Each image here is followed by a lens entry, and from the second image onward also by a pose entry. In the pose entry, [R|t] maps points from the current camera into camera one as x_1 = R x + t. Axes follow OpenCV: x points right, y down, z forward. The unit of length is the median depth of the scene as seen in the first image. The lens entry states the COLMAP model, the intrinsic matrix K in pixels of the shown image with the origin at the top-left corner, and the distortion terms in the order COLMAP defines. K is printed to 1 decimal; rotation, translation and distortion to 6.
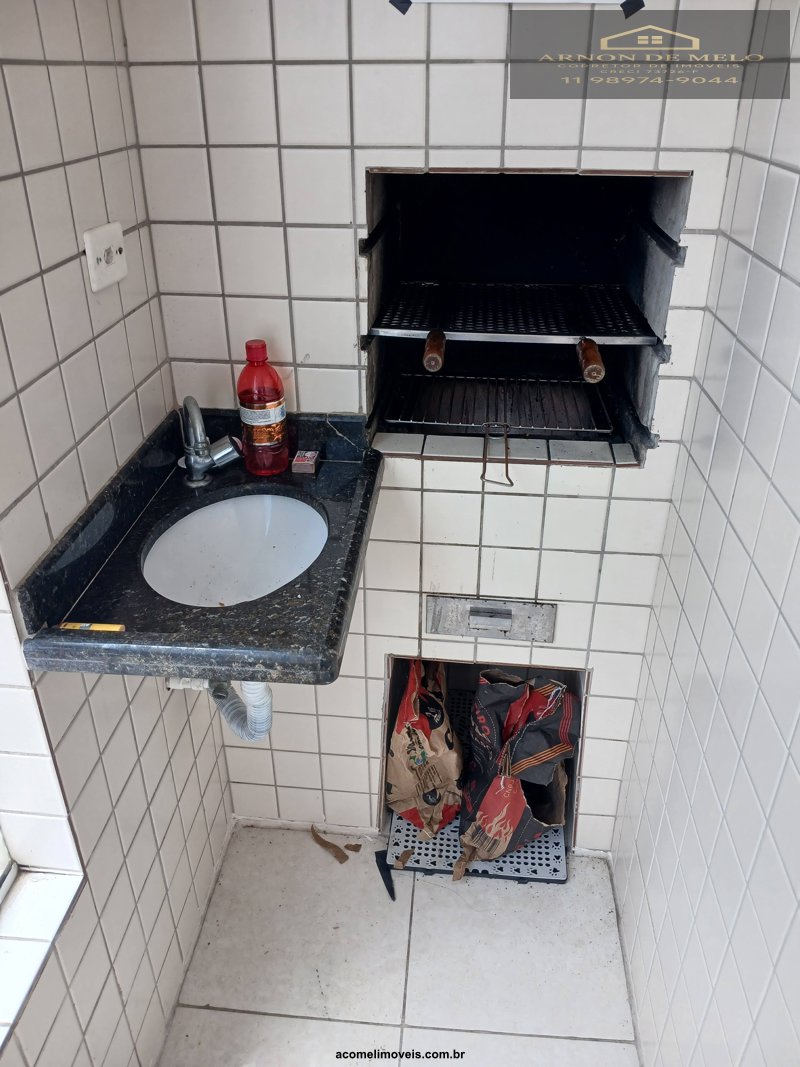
lens RADIAL K [[827.3, 0, 400.0], [0, 827.3, 533.5], [0, 0, 1]] dist [0.093889, -0.228117]
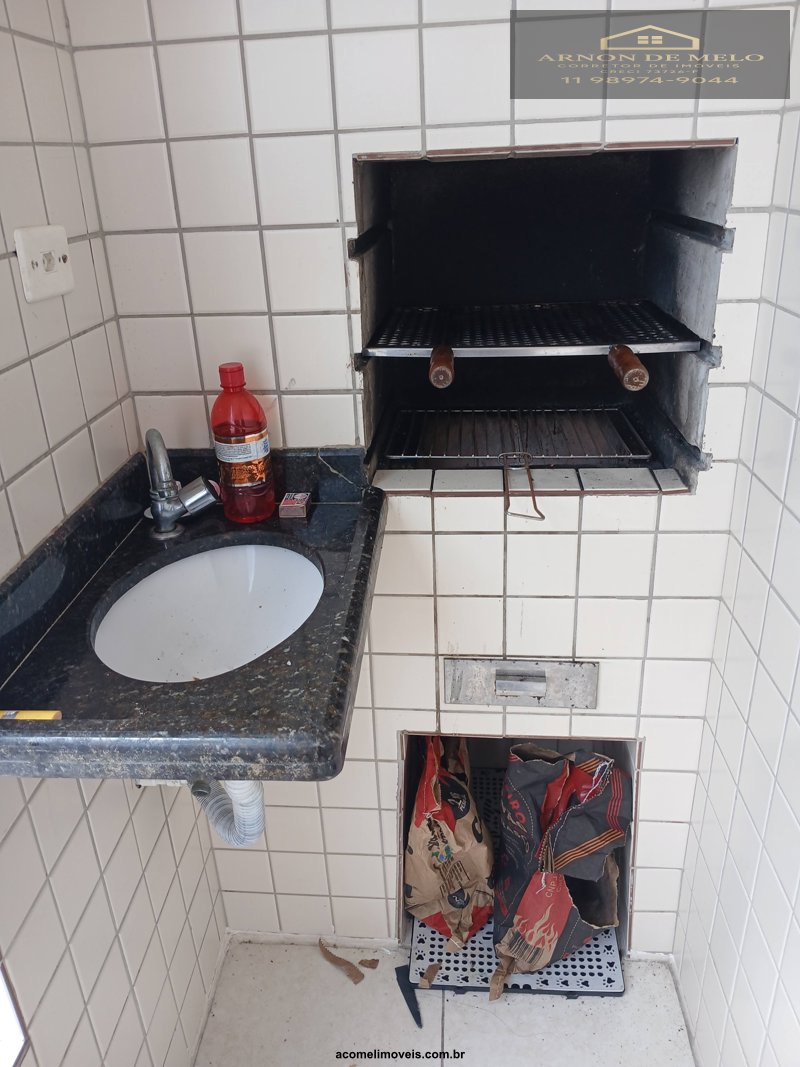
lens RADIAL K [[827.3, 0, 400.0], [0, 827.3, 533.5], [0, 0, 1]] dist [0.093889, -0.228117]
pose [[0.999008, -0.044419, 0.003041, -0.010624], [0.044518, 0.995501, -0.083642, 0.018097], [0.000688, 0.083695, 0.996491, 0.157494]]
